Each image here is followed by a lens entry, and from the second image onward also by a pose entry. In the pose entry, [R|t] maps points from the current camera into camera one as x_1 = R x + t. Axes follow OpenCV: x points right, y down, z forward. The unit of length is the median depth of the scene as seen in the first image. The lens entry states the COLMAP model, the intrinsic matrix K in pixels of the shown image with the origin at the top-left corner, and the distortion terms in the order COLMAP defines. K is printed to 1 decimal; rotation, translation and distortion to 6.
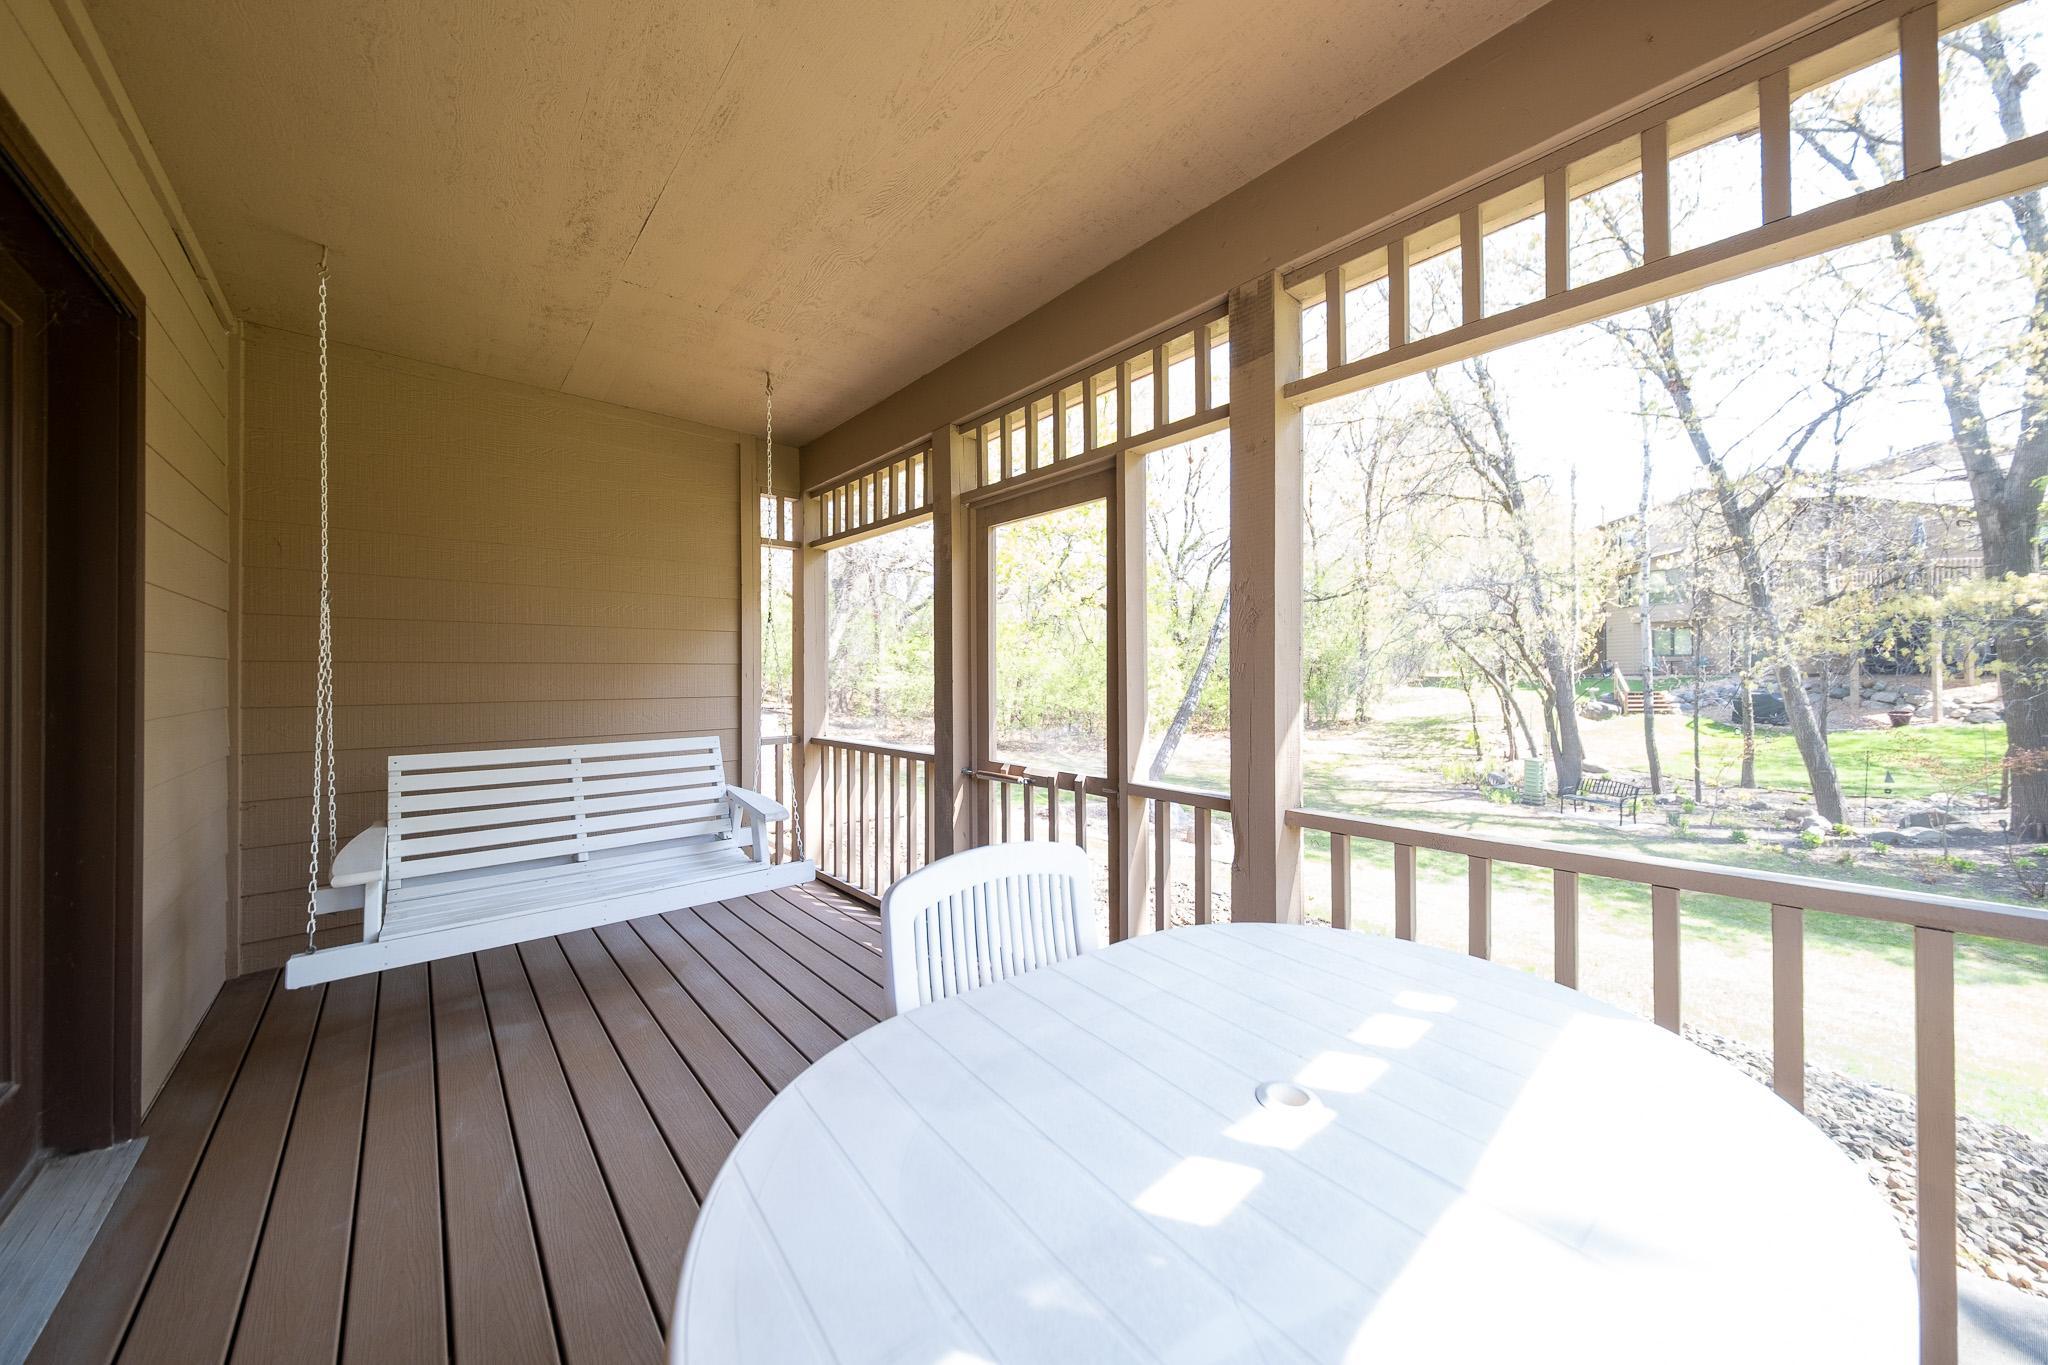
lens RADIAL K [[692.0, 0, 1027.7], [0, 692.0, 672.9], [0, 0, 1]] dist [0.000642, -0.000302]
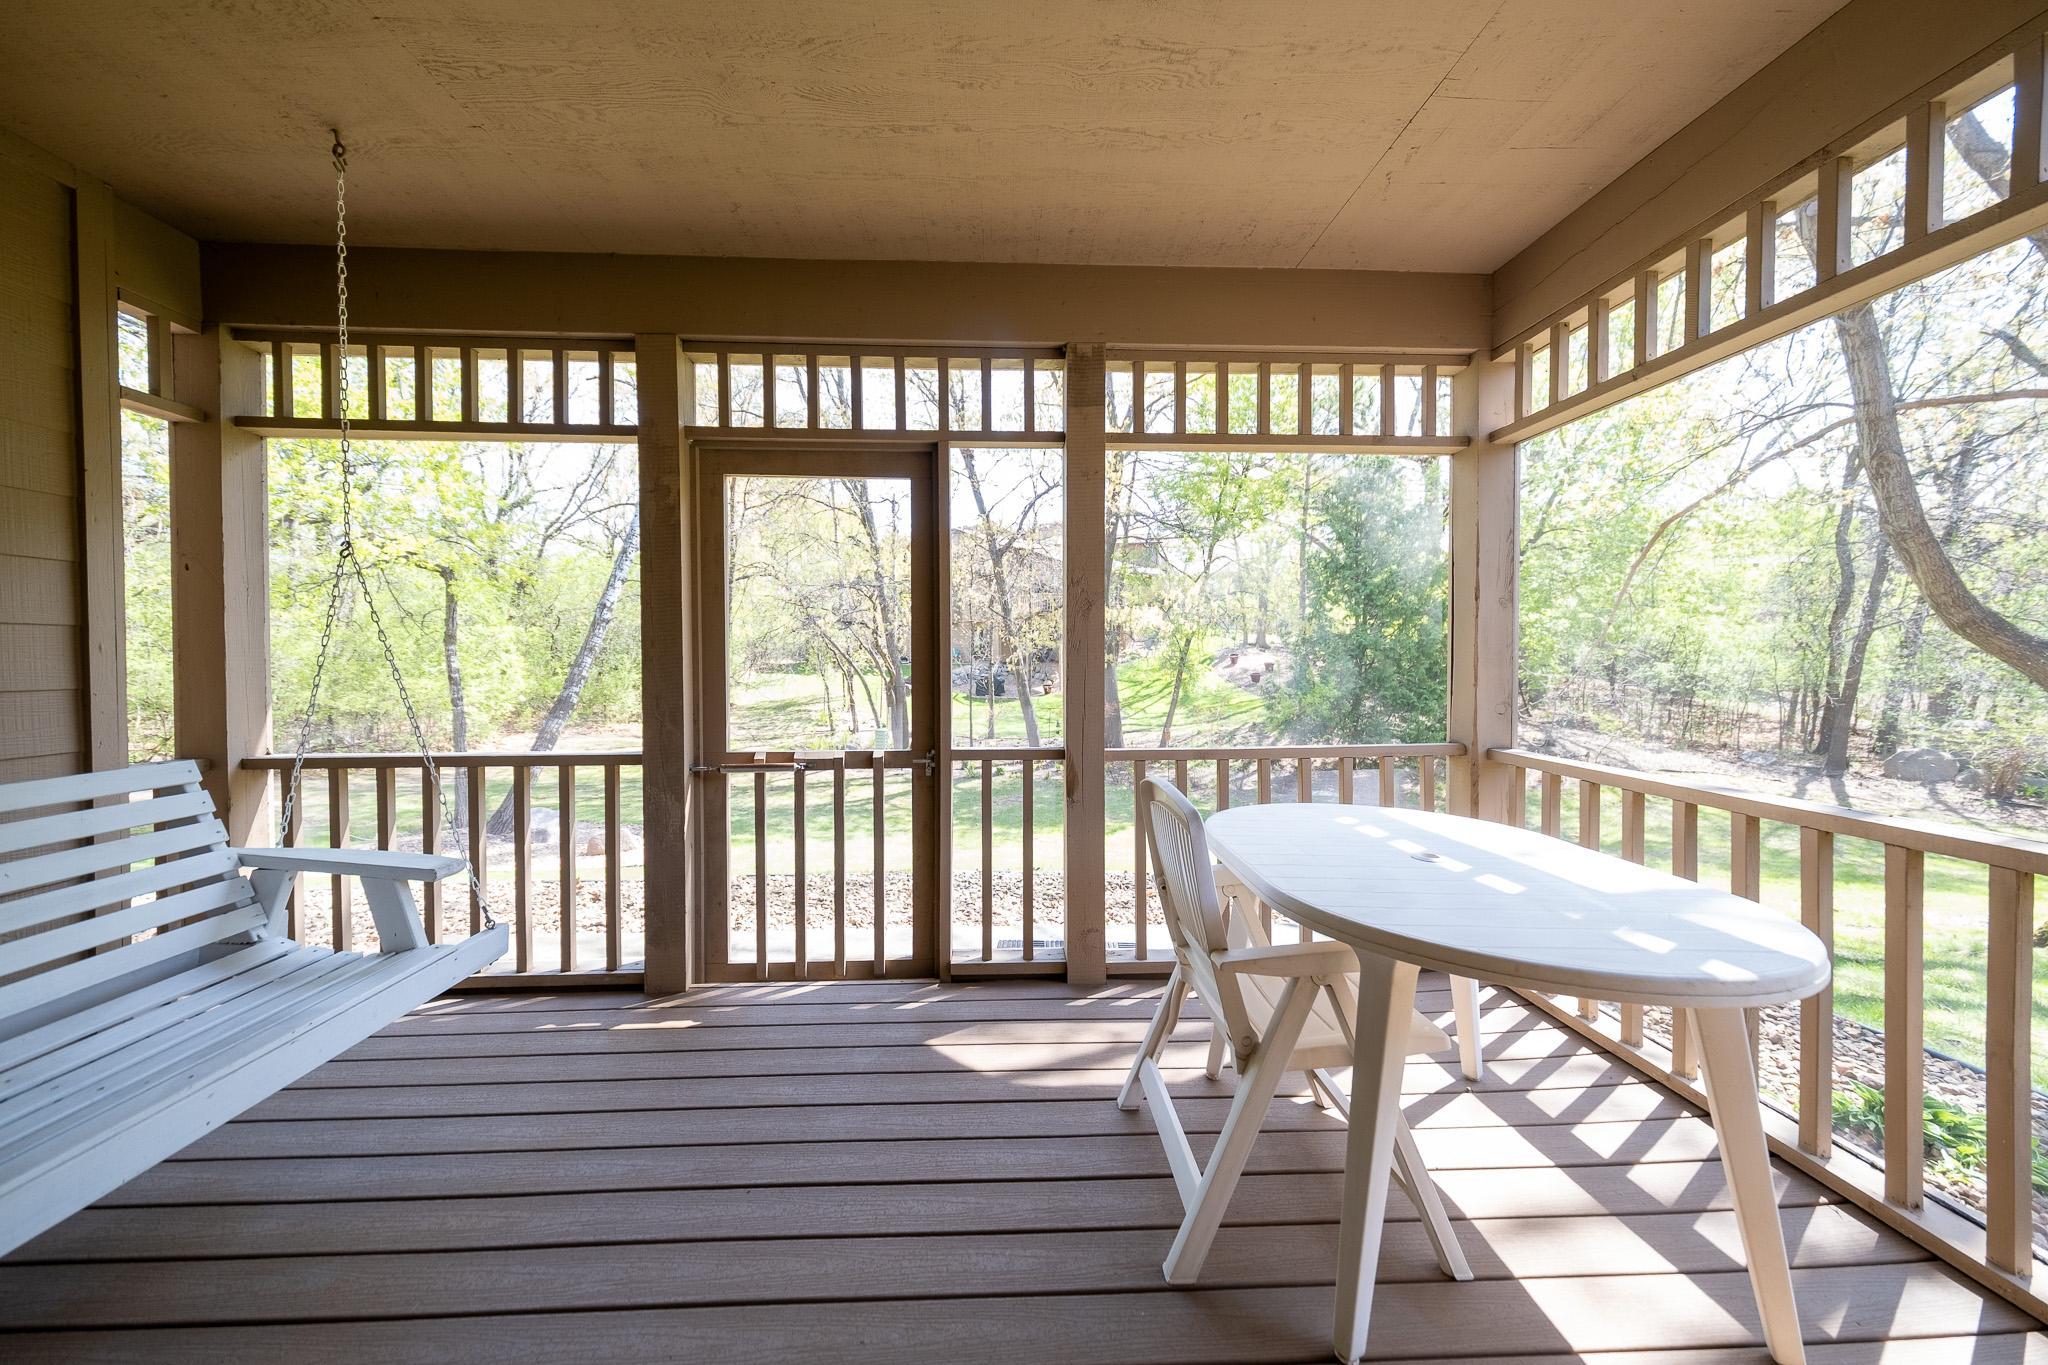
lens RADIAL K [[692.0, 0, 1030.1], [0, 692.0, 674.7], [0, 0, 1]] dist [0.000642, -0.000302]
pose [[0.622759, -0.013954, 0.782290, -0.486180], [-0.001988, 0.999810, 0.019416, 0.015241], [-0.782412, -0.013647, 0.622612, 0.177702]]
